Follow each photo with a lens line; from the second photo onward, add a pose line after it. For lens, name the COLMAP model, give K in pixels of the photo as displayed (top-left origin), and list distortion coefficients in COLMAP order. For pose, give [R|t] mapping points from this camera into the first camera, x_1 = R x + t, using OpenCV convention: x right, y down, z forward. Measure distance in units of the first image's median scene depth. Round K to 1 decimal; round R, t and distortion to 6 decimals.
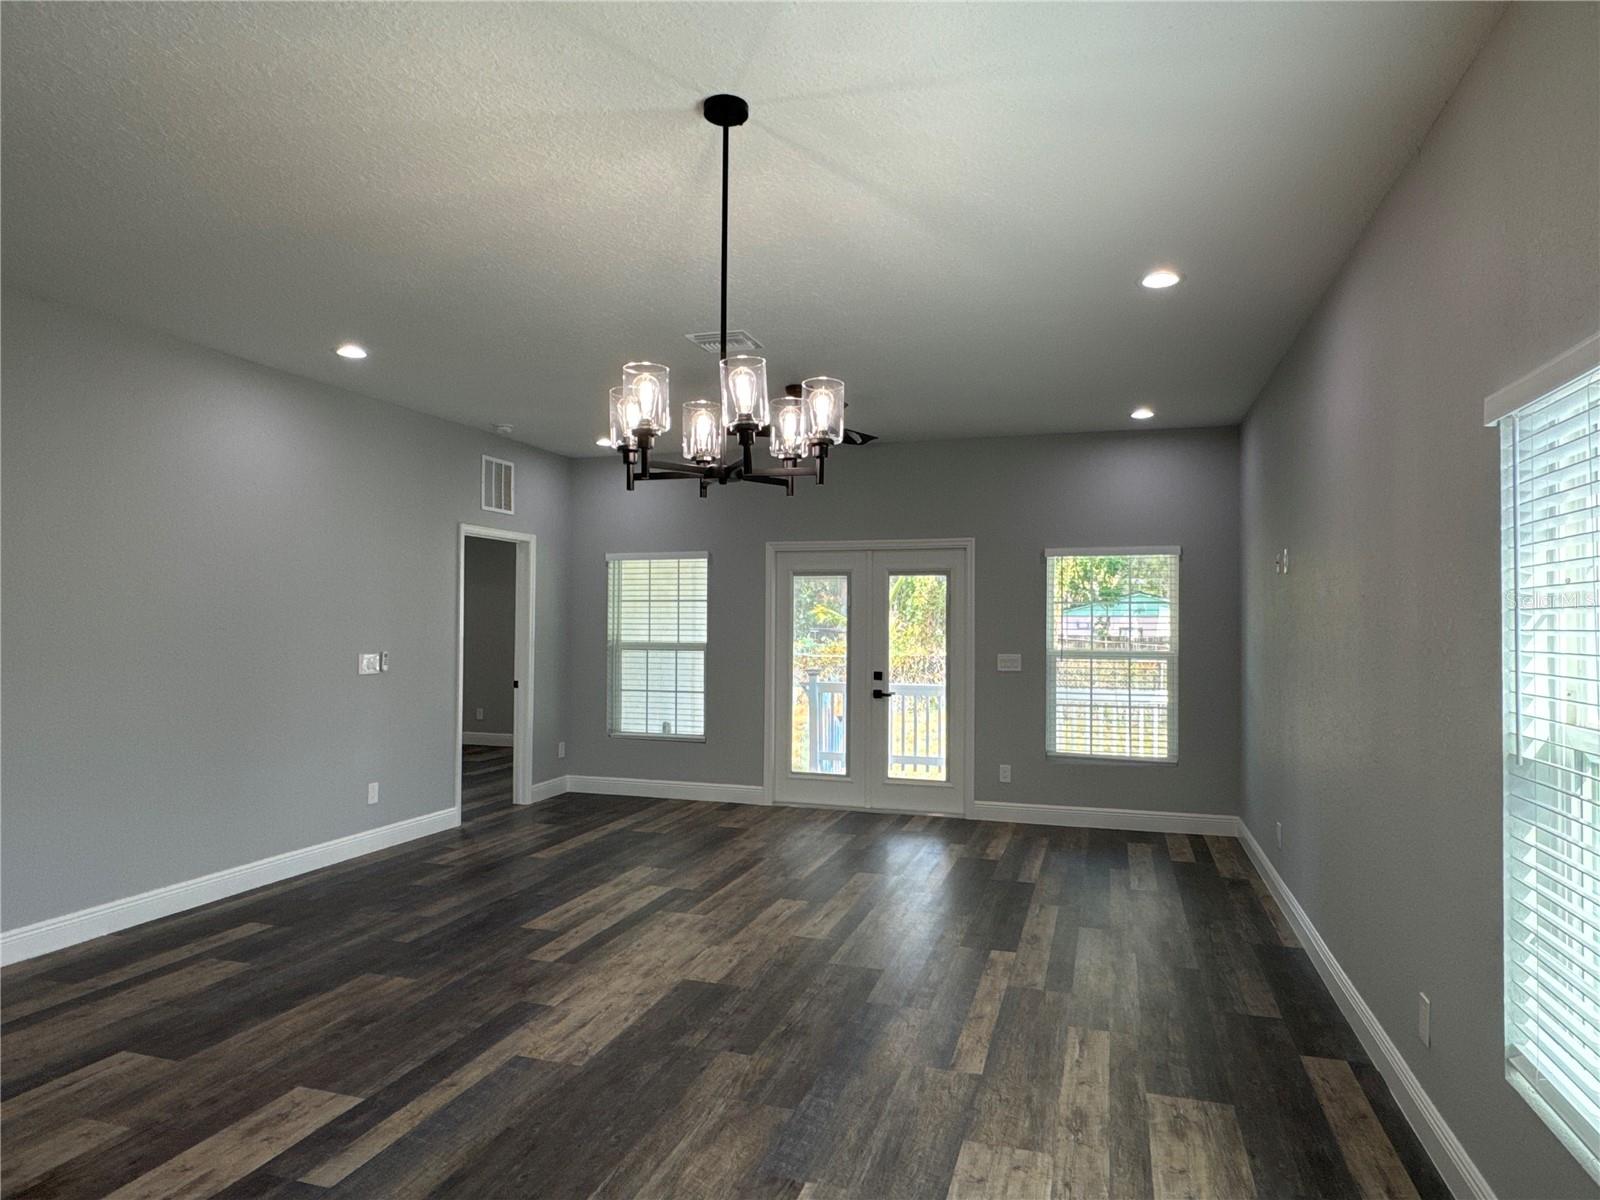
lens RADIAL K [[975.1, 0, 800.0], [0, 975.1, 600.0], [0, 0, 1]] dist [-0.000319, -0.001263]
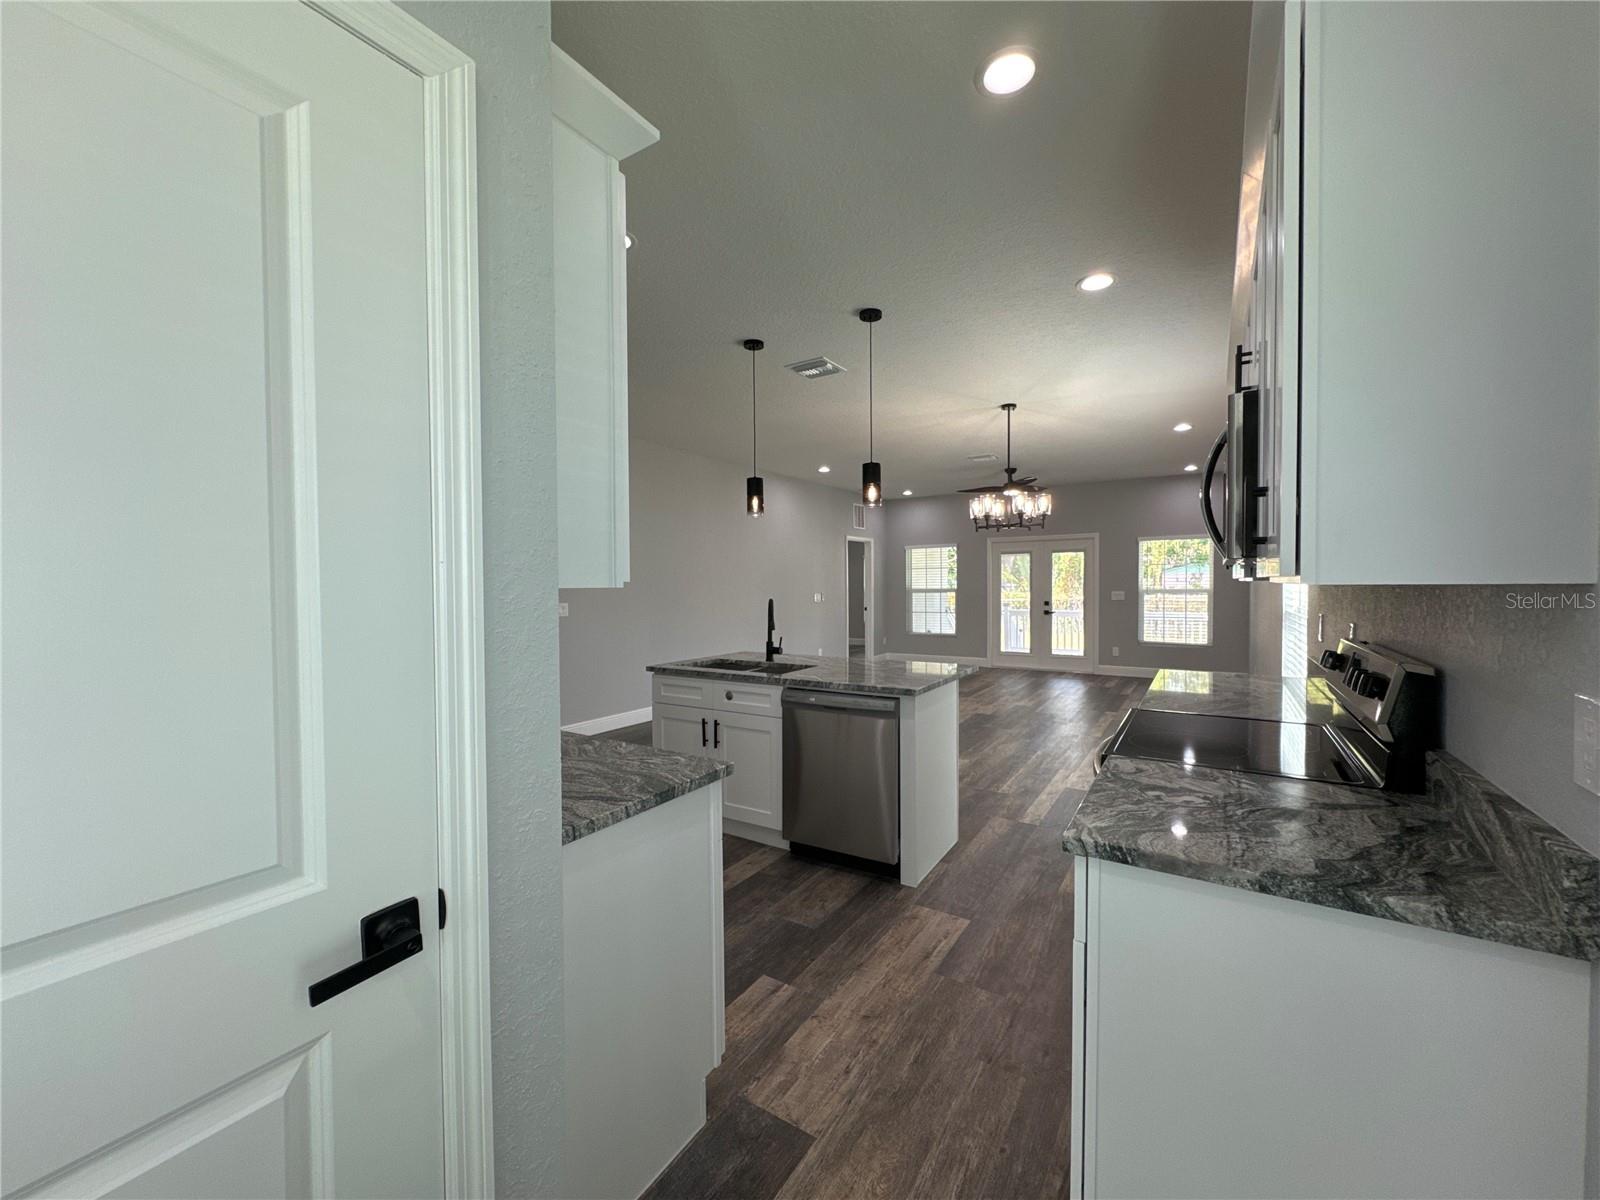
lens RADIAL K [[637.3, 0, 801.0], [0, 637.3, 596.8], [0, 0, 1]] dist [-0.000603, 0.000758]
pose [[0.965551, -0.009939, -0.260025, -0.067348], [0.021452, 0.998909, 0.041474, -0.000670], [0.259329, -0.045623, 0.964711, -0.397424]]
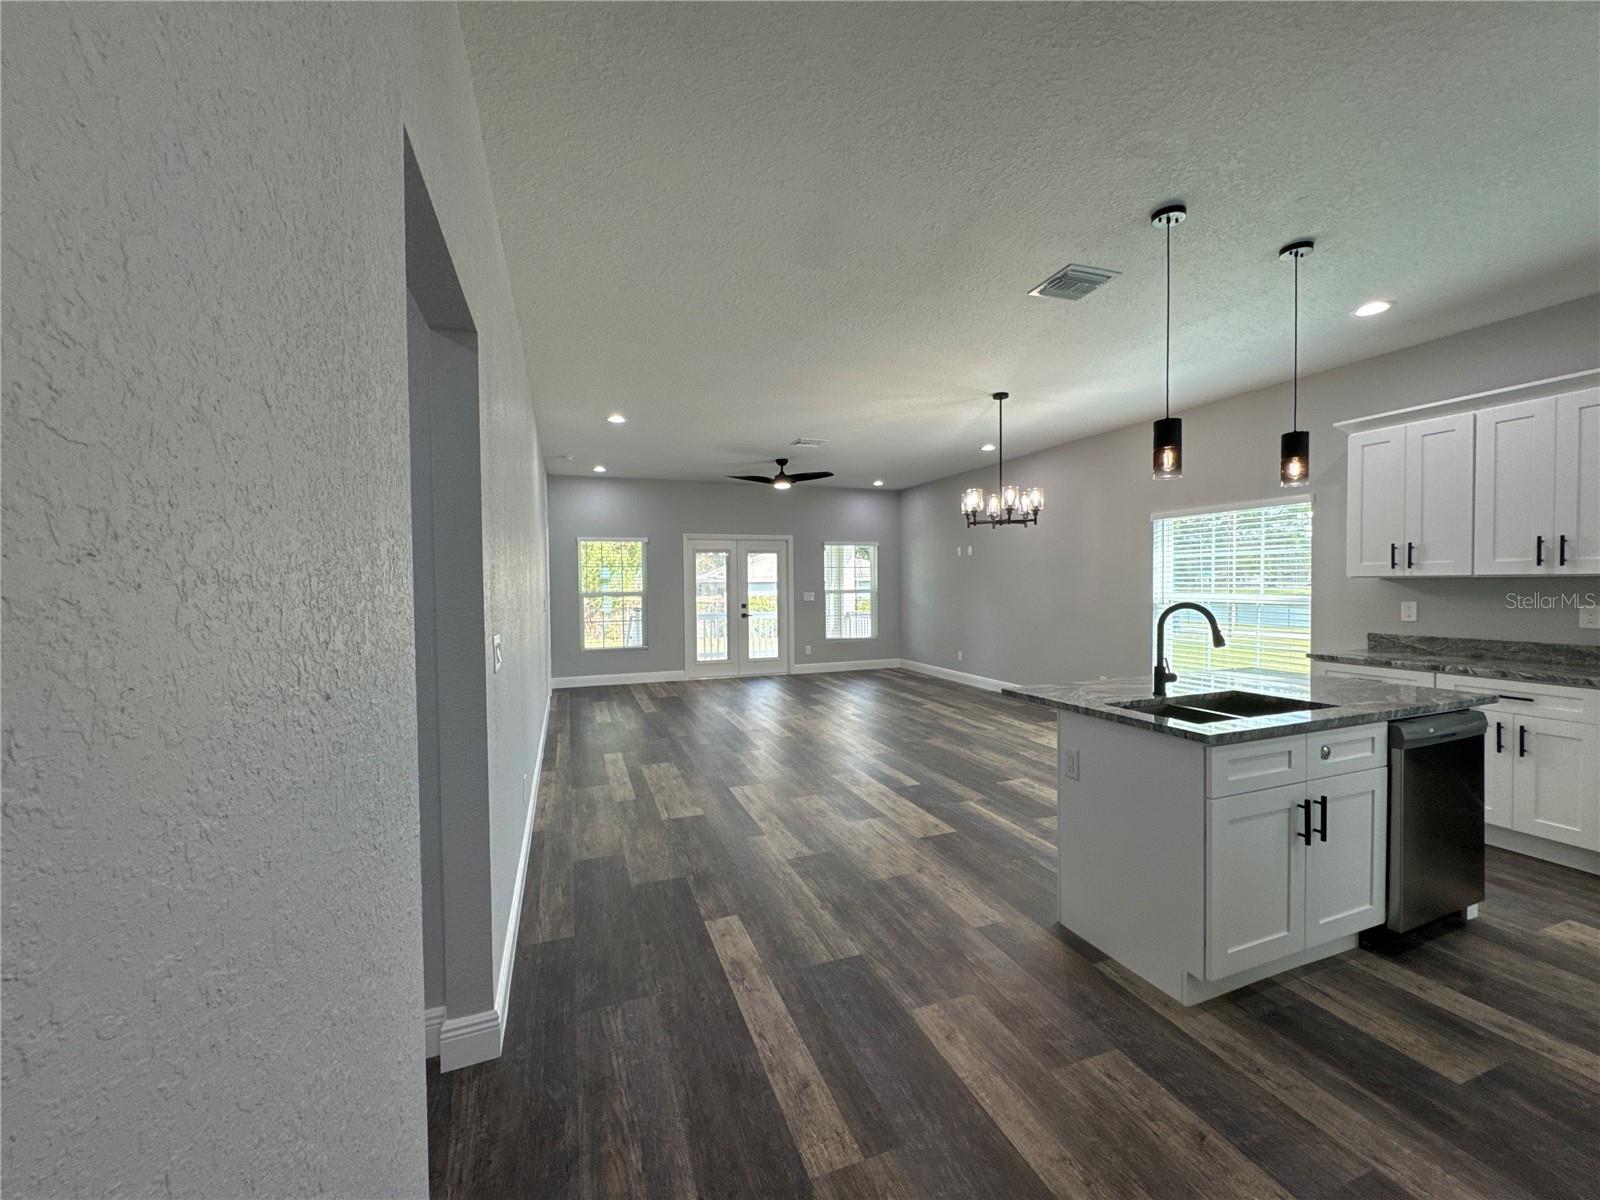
lens RADIAL K [[637.3, 0, 801.0], [0, 637.3, 596.8], [0, 0, 1]] dist [-0.000603, 0.000758]
pose [[0.790698, -0.029519, 0.611495, -0.603150], [0.001324, 0.998917, 0.046509, 0.002052], [-0.612205, -0.035965, 0.789880, -0.054587]]
